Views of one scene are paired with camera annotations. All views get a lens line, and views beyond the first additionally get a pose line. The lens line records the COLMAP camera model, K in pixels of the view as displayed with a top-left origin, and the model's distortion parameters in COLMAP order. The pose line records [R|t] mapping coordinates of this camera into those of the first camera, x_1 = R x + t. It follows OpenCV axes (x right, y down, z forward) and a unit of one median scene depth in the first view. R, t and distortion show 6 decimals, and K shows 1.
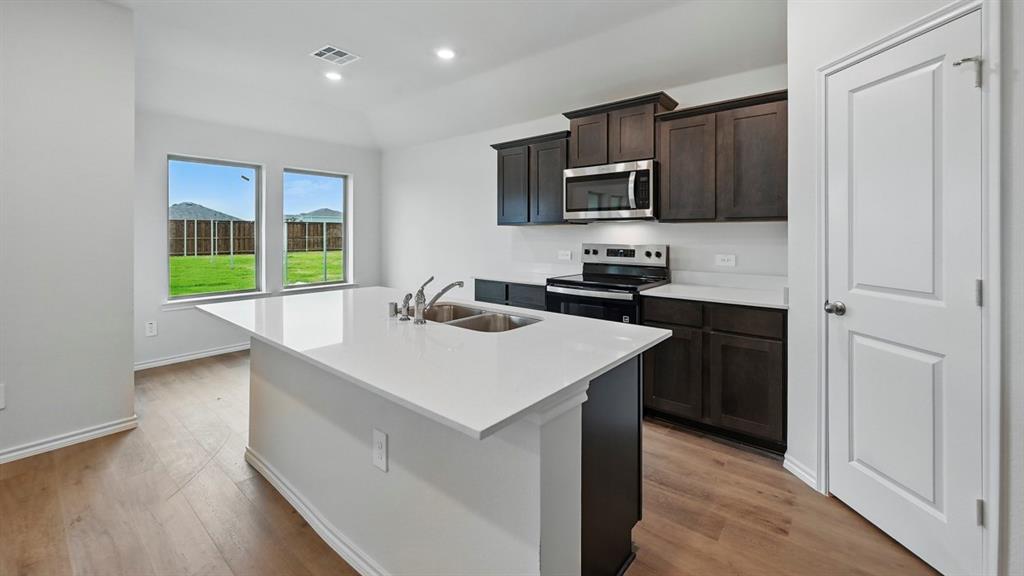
lens RADIAL K [[407.8, 0, 512.2], [0, 407.8, 234.6], [0, 0, 1]] dist [0.000131, 0.000074]
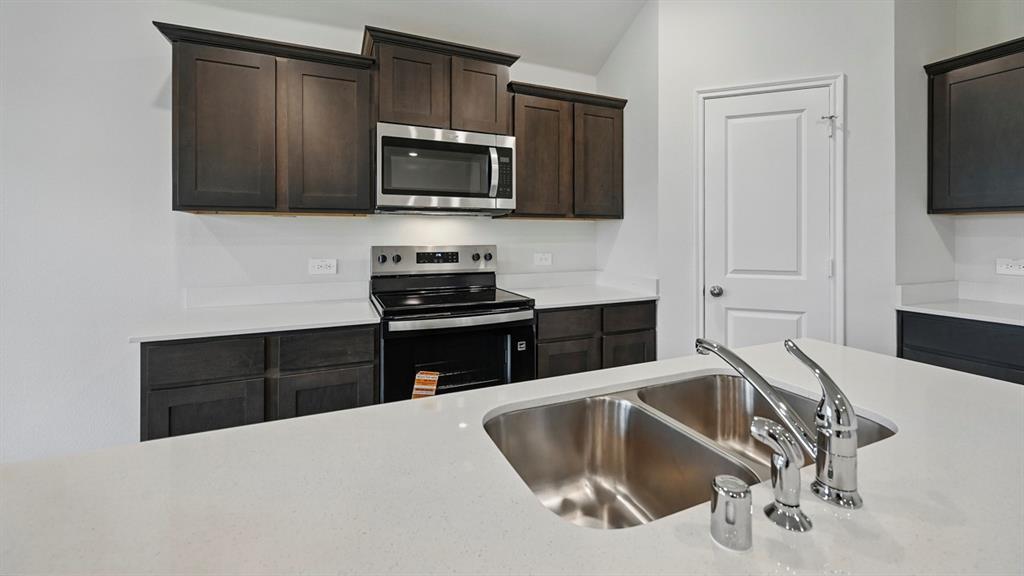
lens RADIAL K [[413.6, 0, 516.5], [0, 413.6, 236.0], [0, 0, 1]] dist [-0.000042, -0.000005]
pose [[0.442750, -0.000035, 0.896645, -0.328473], [0.002396, 0.999996, -0.001145, 0.008256], [-0.896642, 0.002655, 0.442749, 0.558780]]
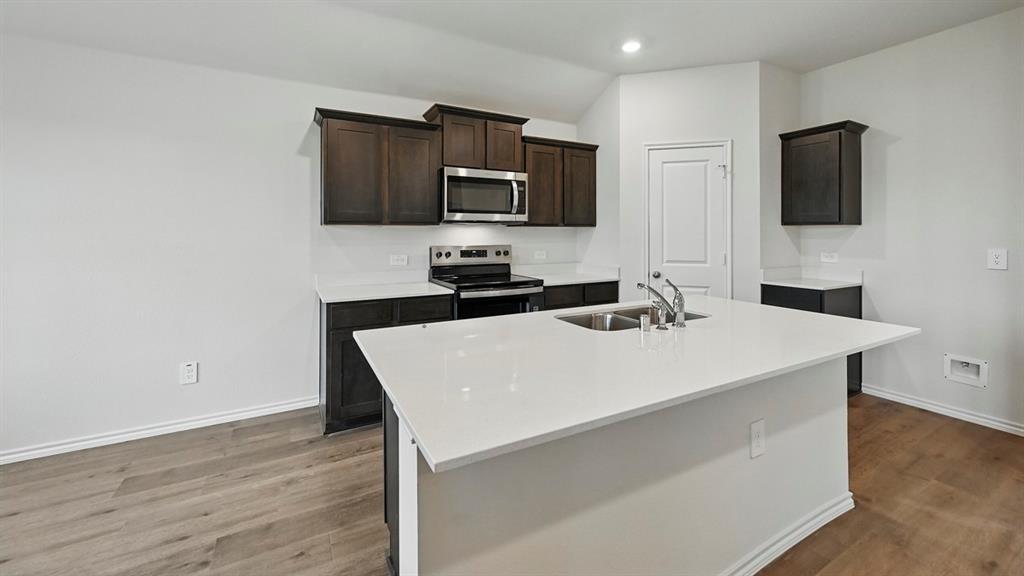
lens RADIAL K [[407.8, 0, 512.2], [0, 407.8, 234.6], [0, 0, 1]] dist [0.000131, 0.000074]
pose [[0.366974, -0.001454, 0.930230, -0.686292], [0.003111, 0.999995, 0.000336, -0.004575], [-0.930226, 0.002771, 0.366977, 0.524481]]
